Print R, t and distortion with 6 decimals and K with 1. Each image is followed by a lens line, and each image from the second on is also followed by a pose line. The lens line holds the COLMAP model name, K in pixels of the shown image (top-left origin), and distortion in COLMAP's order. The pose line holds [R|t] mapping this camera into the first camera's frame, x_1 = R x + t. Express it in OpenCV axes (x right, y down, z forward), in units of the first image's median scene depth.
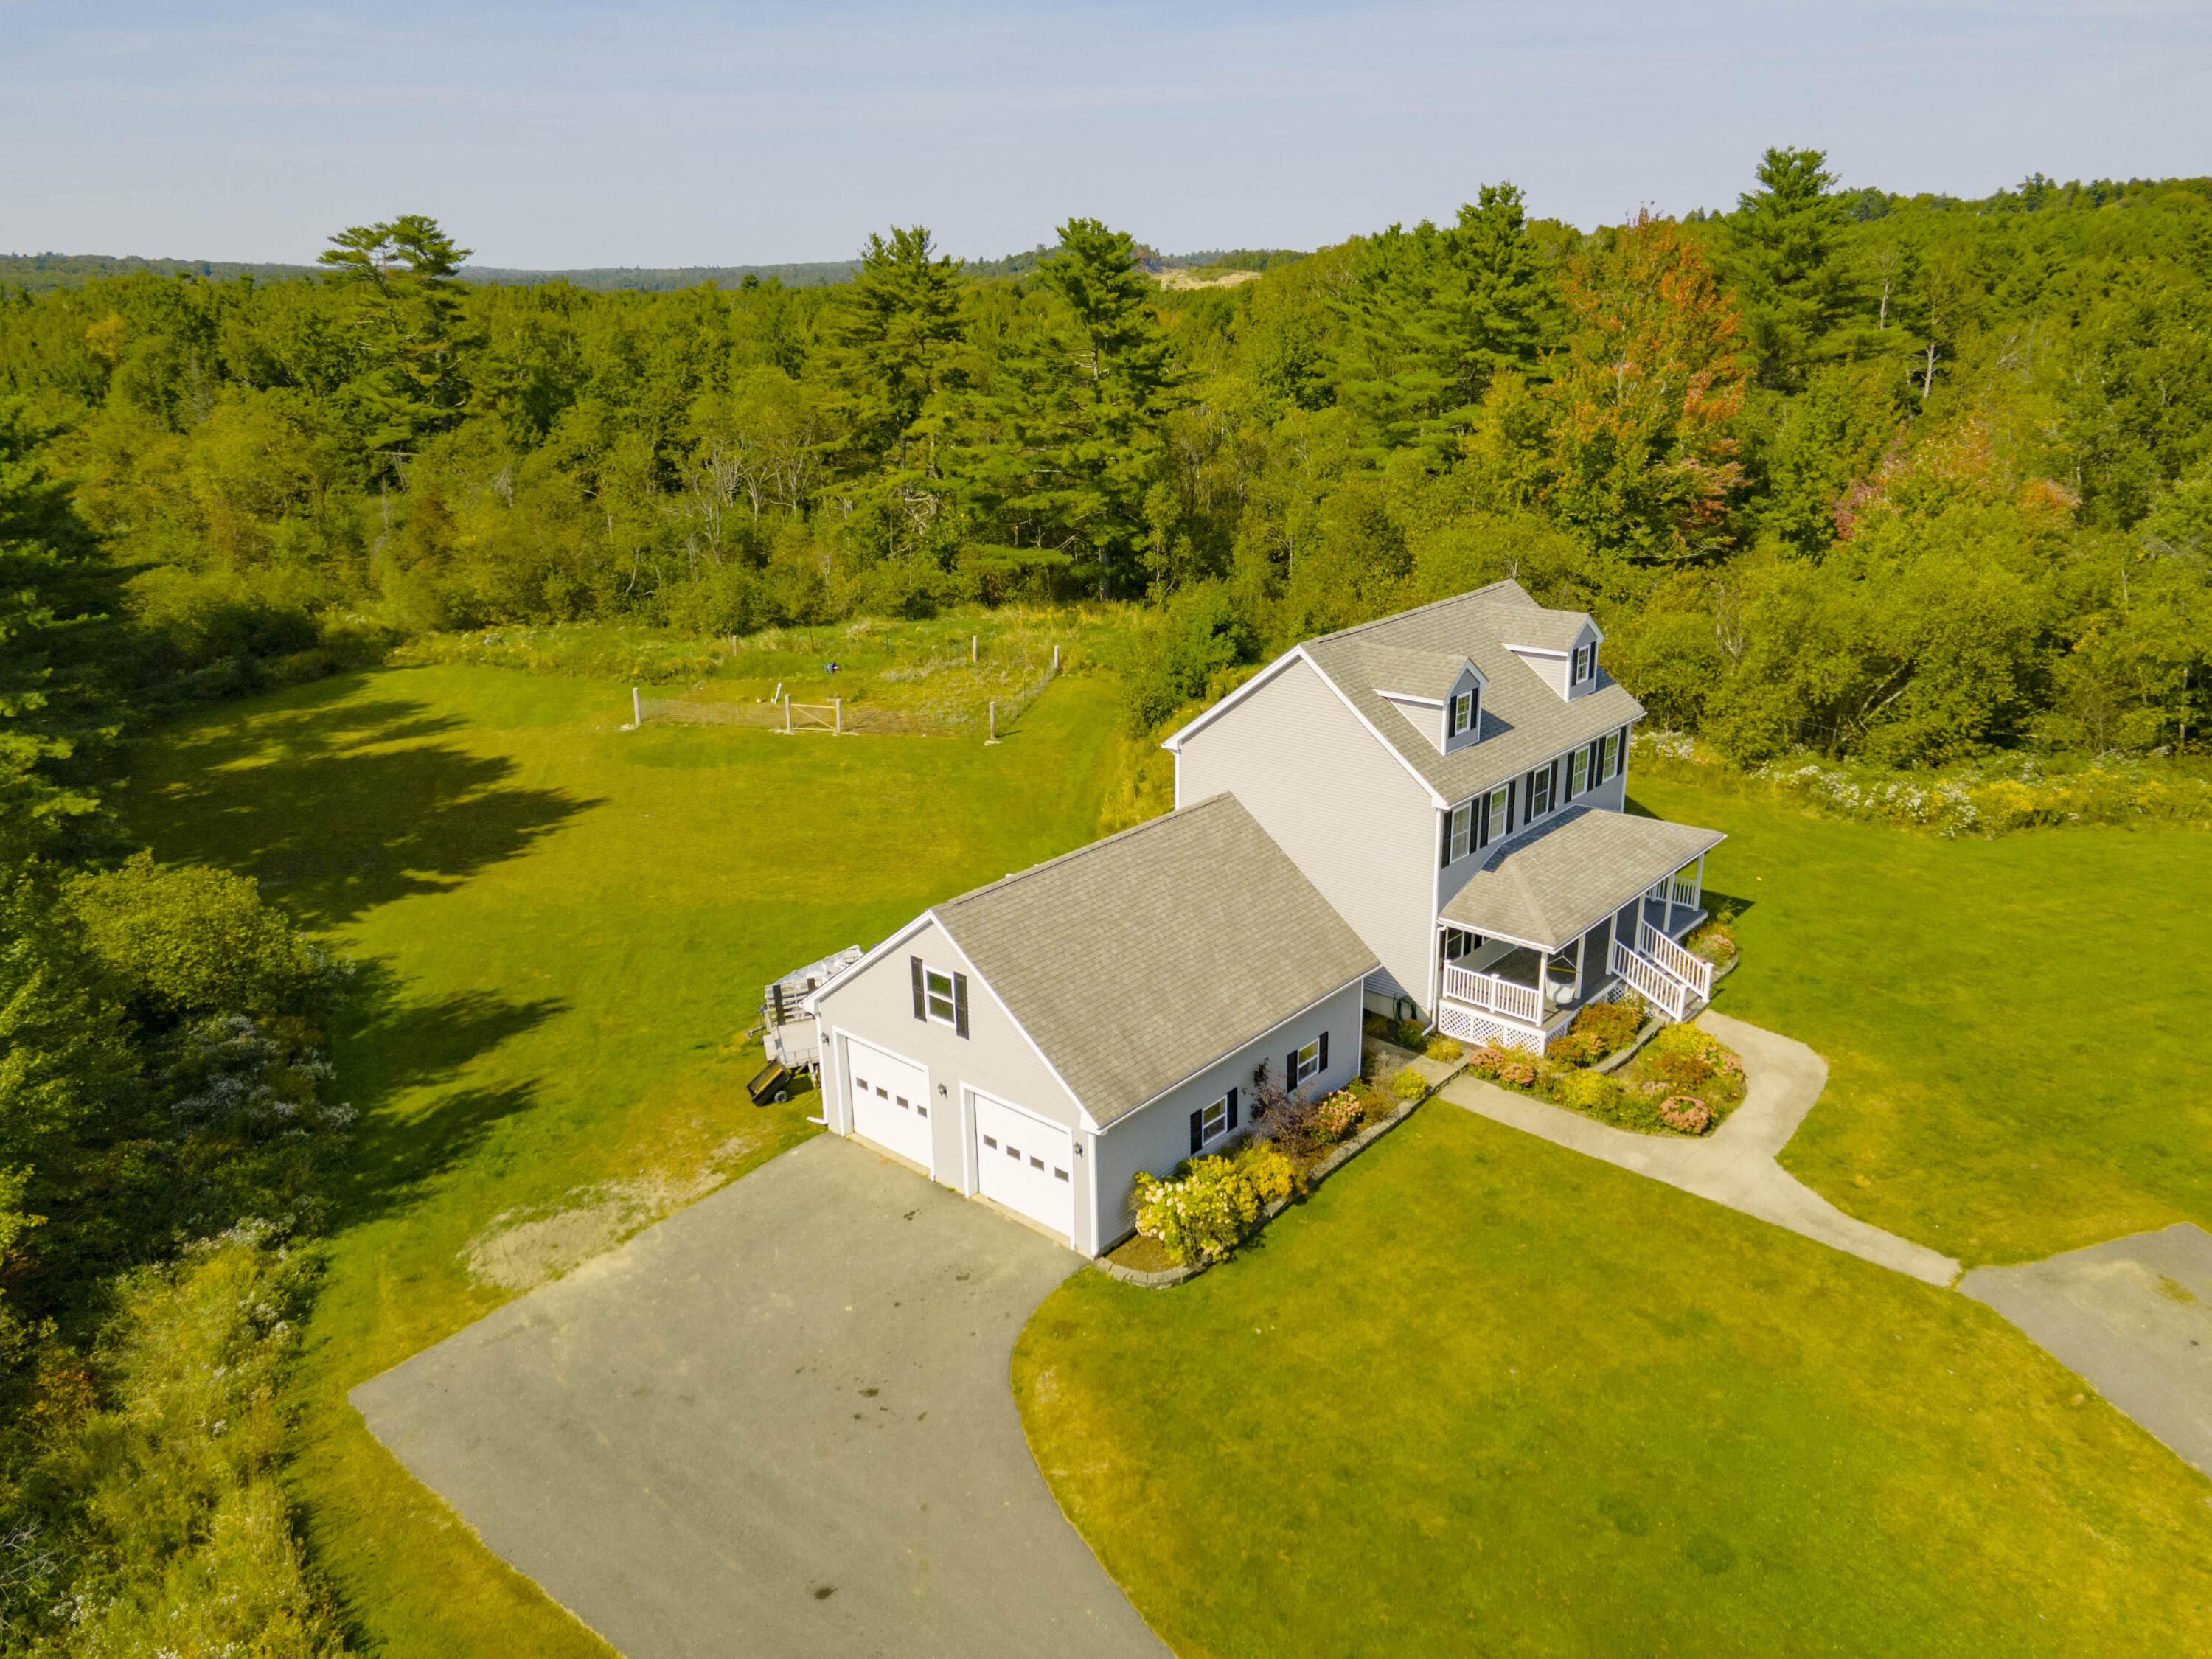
lens RADIAL K [[1588.9, 0, 1106.0], [0, 1588.9, 829.5], [0, 0, 1]] dist [0.057330, 0.002606]
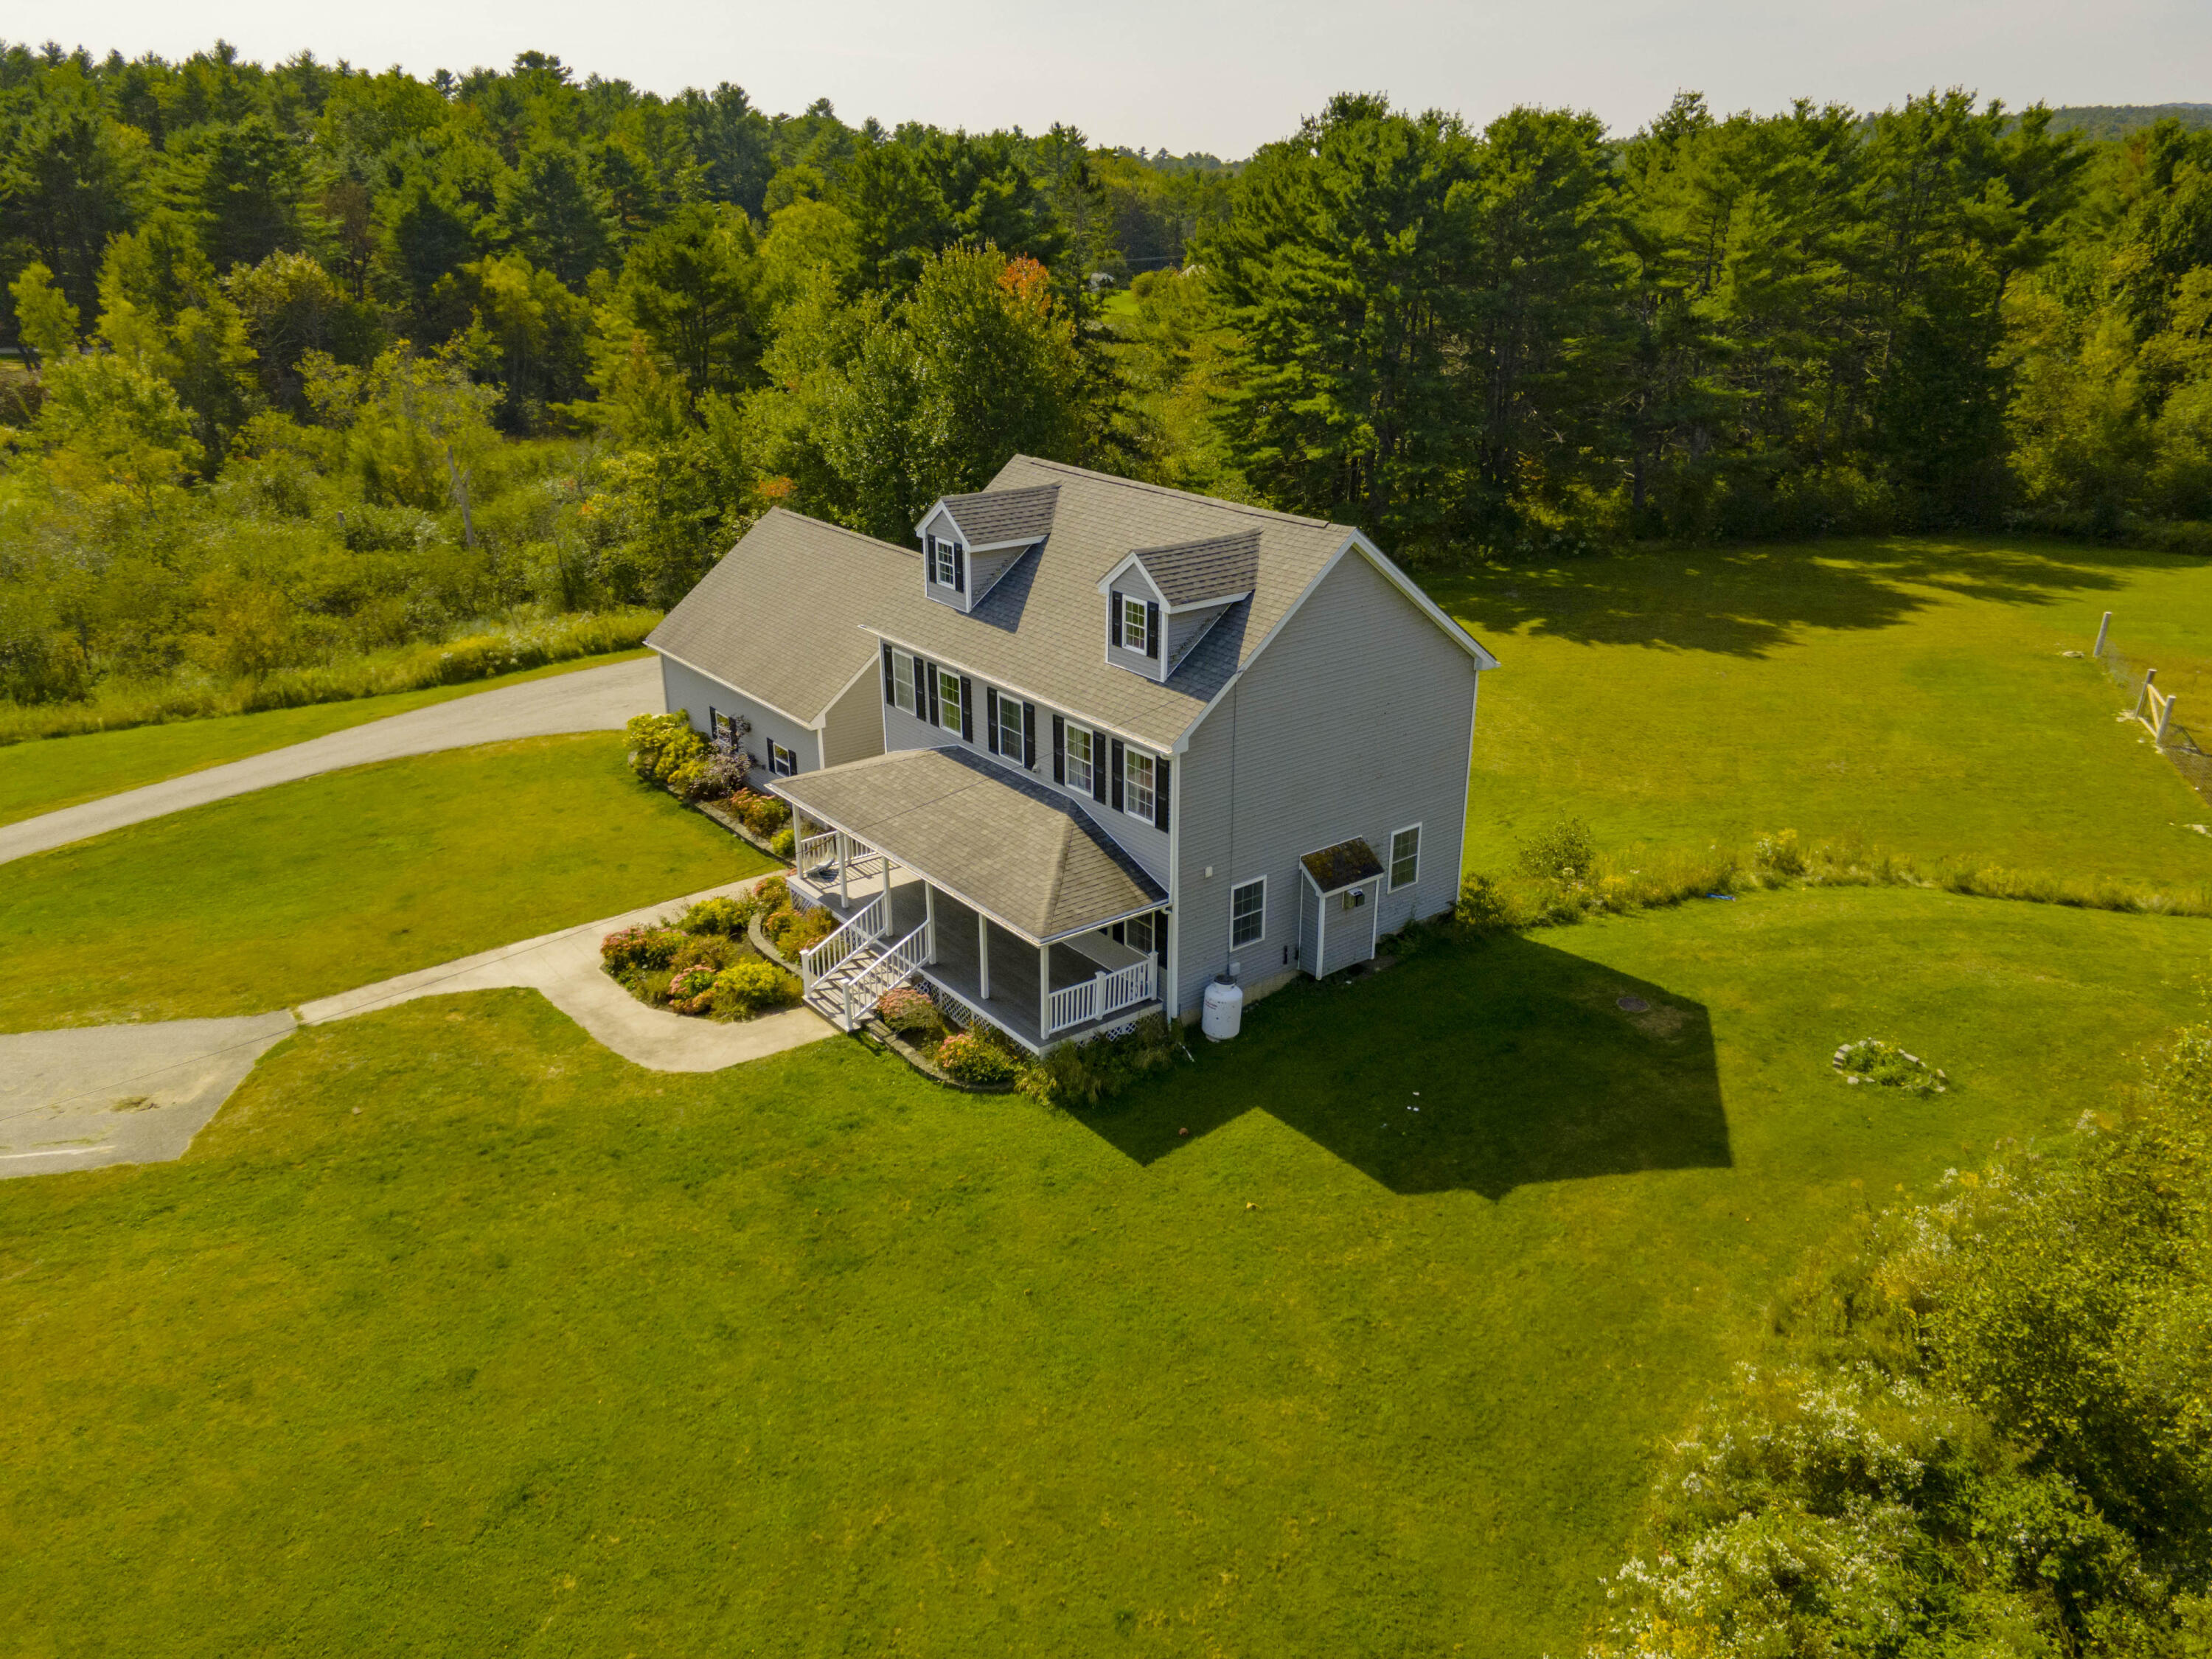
lens RADIAL K [[1603.2, 0, 1112.0], [0, 1603.2, 819.9], [0, 0, 1]] dist [0.046926, -0.001357]
pose [[-0.190518, 0.379375, -0.905416, 0.991462], [-0.315516, 0.849710, 0.422425, -0.331779], [0.929598, 0.366153, -0.042186, 1.109378]]
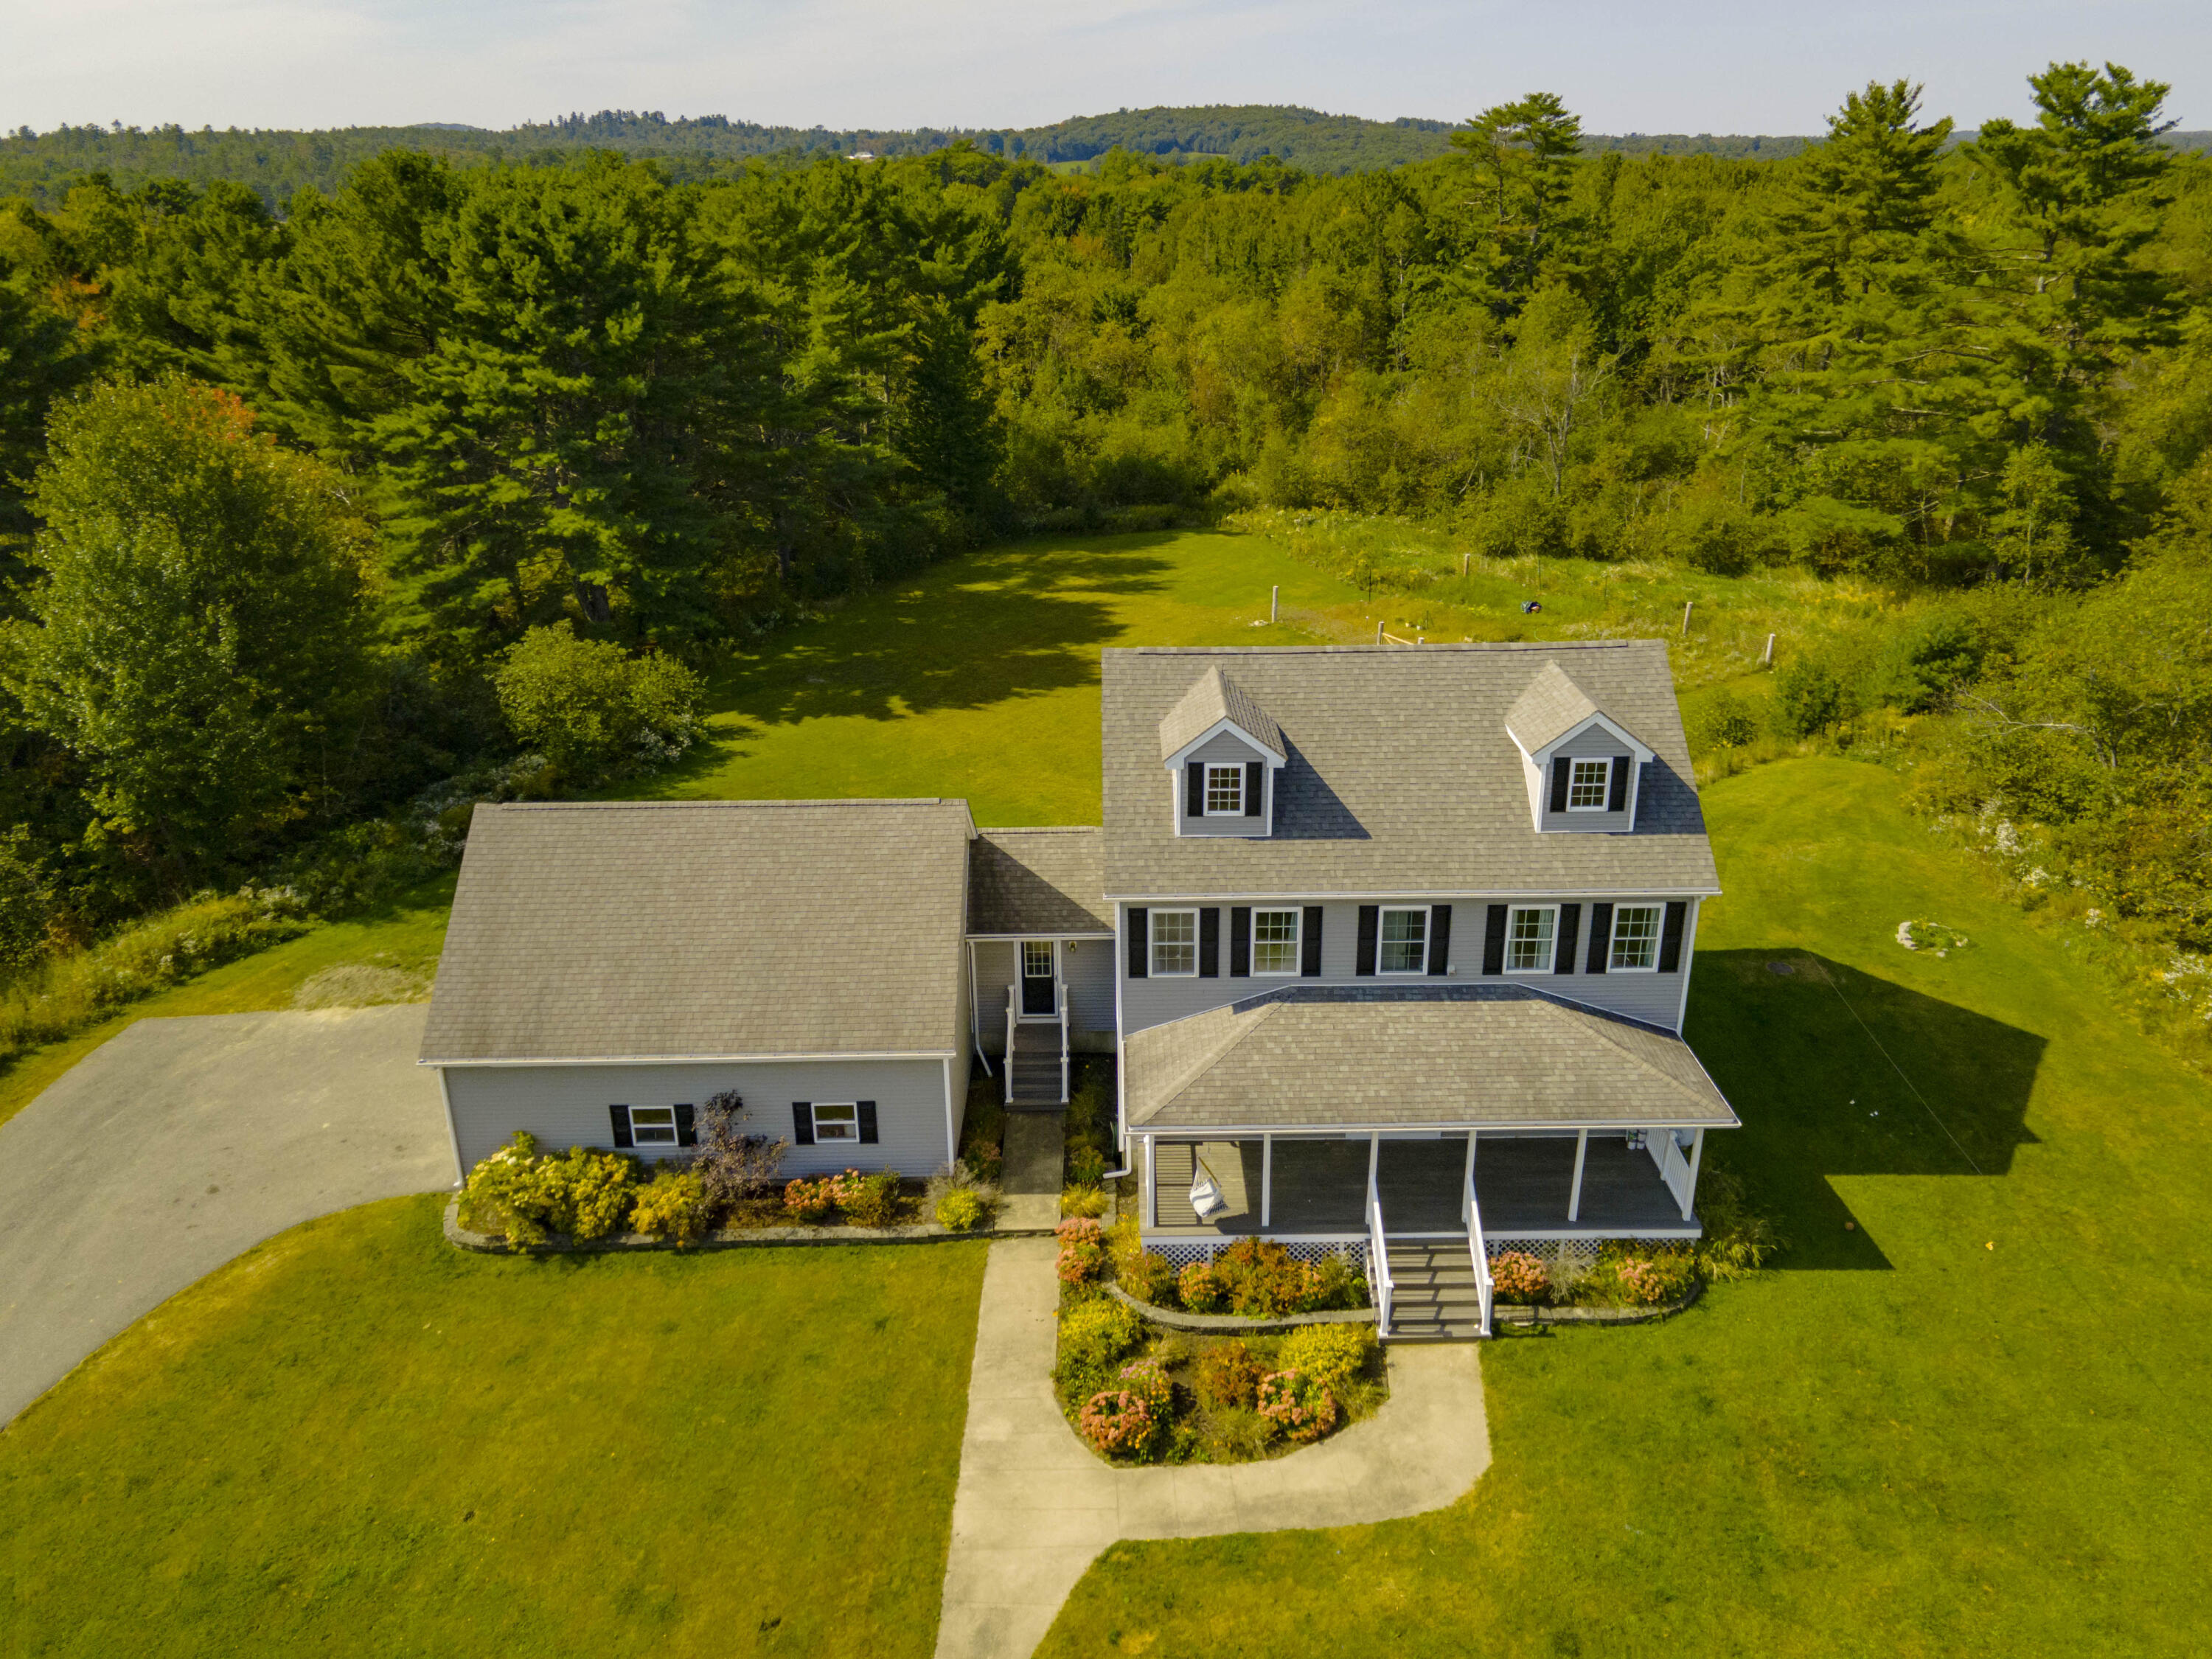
lens RADIAL K [[1603.2, 0, 1112.0], [0, 1603.2, 819.9], [0, 0, 1]] dist [0.046926, -0.001357]
pose [[0.658133, 0.287486, -0.695854, 0.663181], [-0.243849, 0.955803, 0.164252, -0.157469], [0.712319, 0.061584, 0.699148, 0.430658]]
